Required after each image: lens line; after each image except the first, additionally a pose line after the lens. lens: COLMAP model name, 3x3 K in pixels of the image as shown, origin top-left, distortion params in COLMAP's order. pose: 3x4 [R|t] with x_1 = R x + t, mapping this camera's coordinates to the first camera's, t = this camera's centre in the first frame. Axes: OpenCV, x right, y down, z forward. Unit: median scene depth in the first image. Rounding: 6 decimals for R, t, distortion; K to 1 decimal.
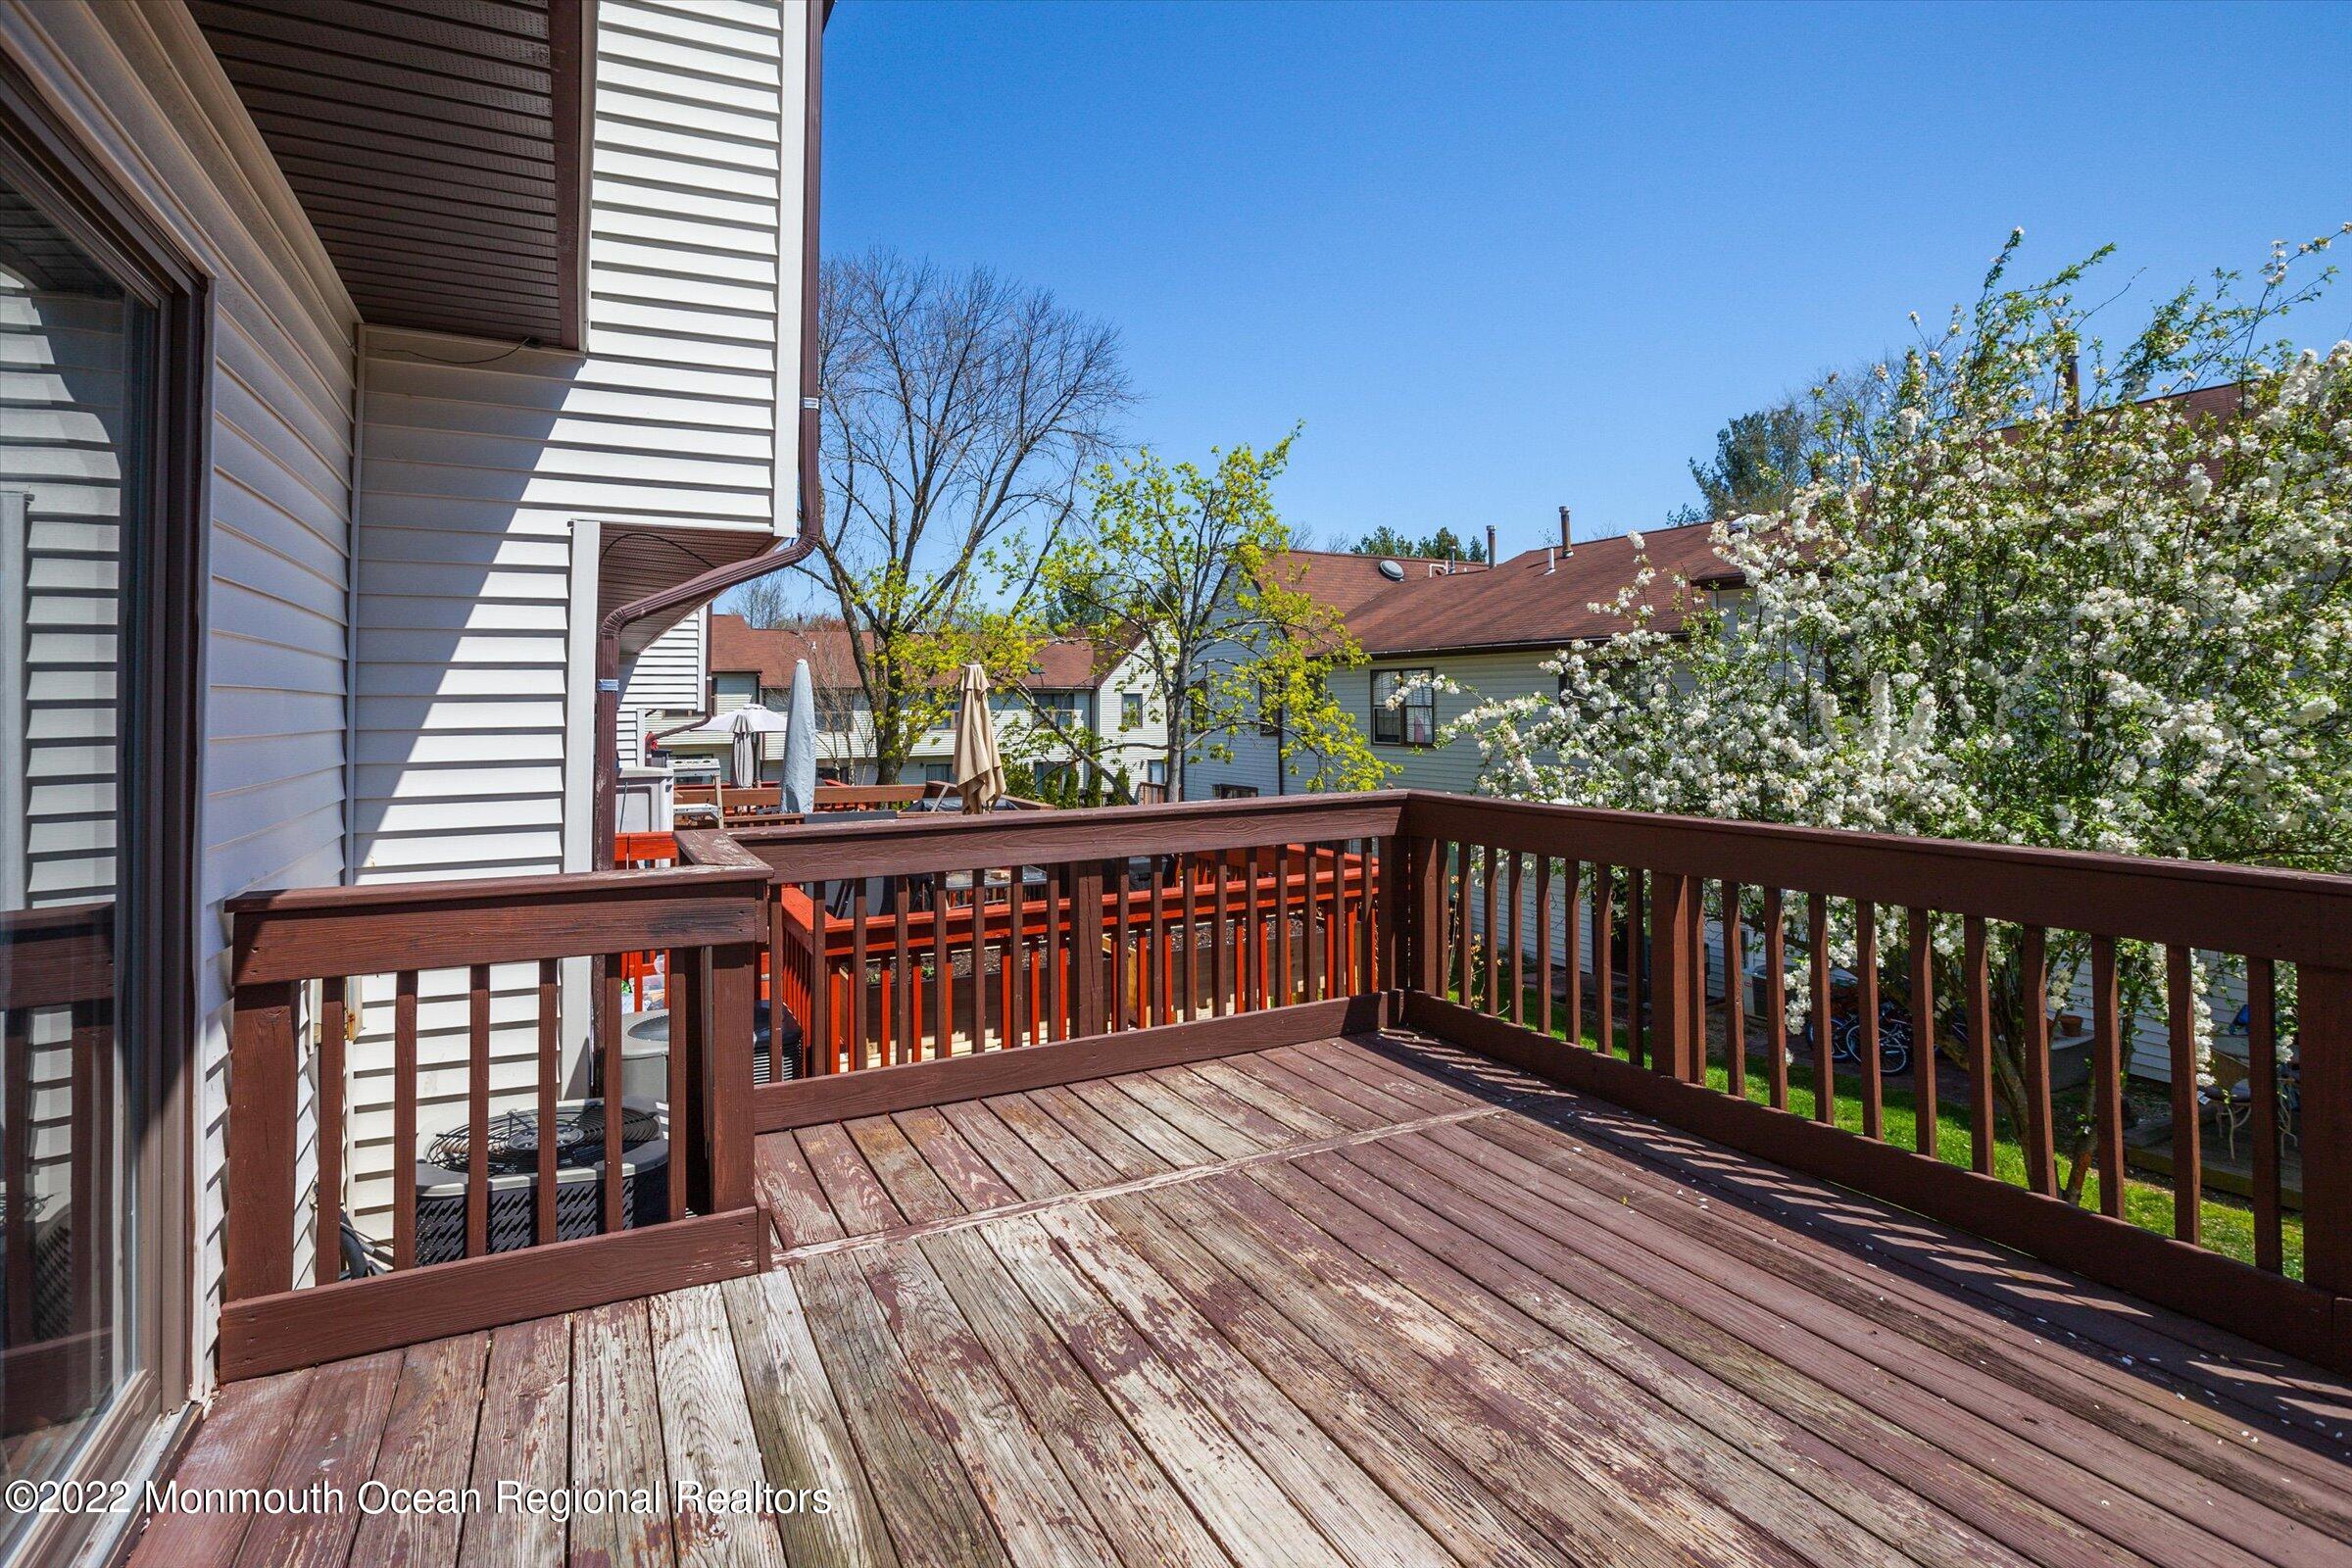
lens RADIAL K [[1146.1, 0, 1175.9], [0, 1146.1, 679.5], [0, 0, 1]] dist [-0.064882, 0.021116]
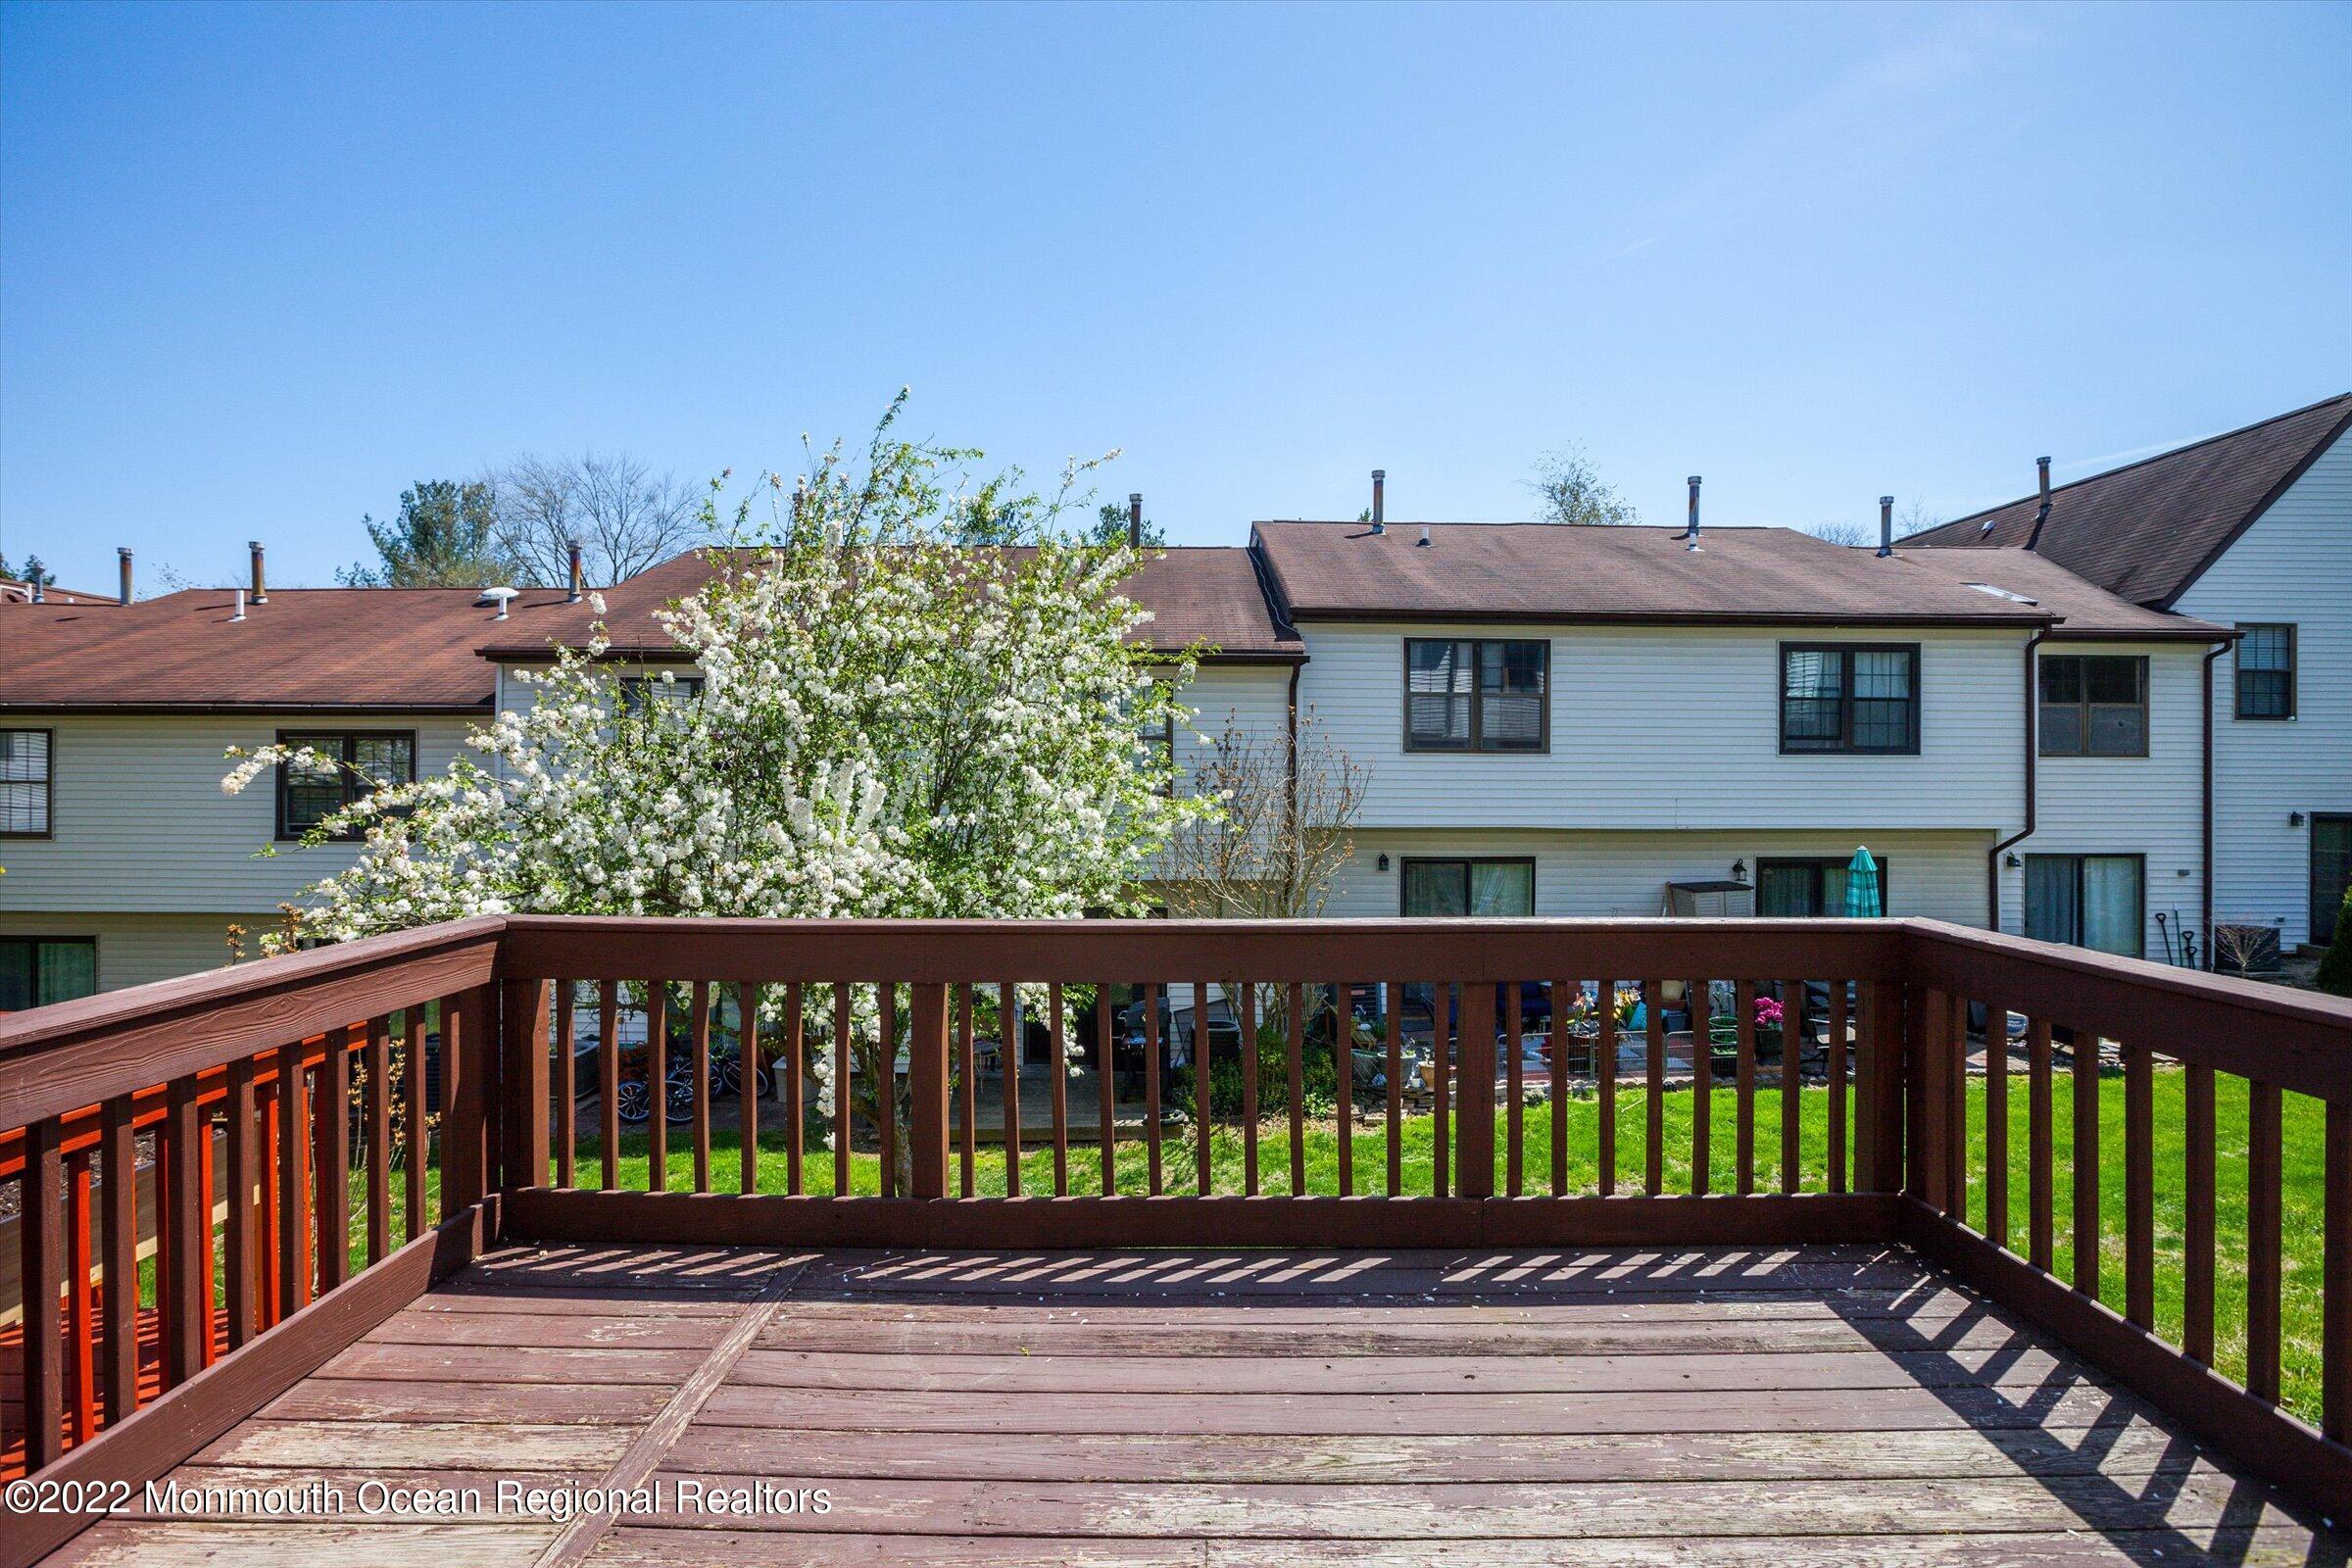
lens RADIAL K [[1079.7, 0, 1166.4], [0, 1079.7, 779.0], [0, 0, 1]] dist [-0.056911, 0.021242]
pose [[0.460965, 0.005033, 0.887404, -0.205426], [-0.024823, 0.999666, 0.007225, -0.004793], [-0.887071, -0.025358, 0.460936, 0.337815]]
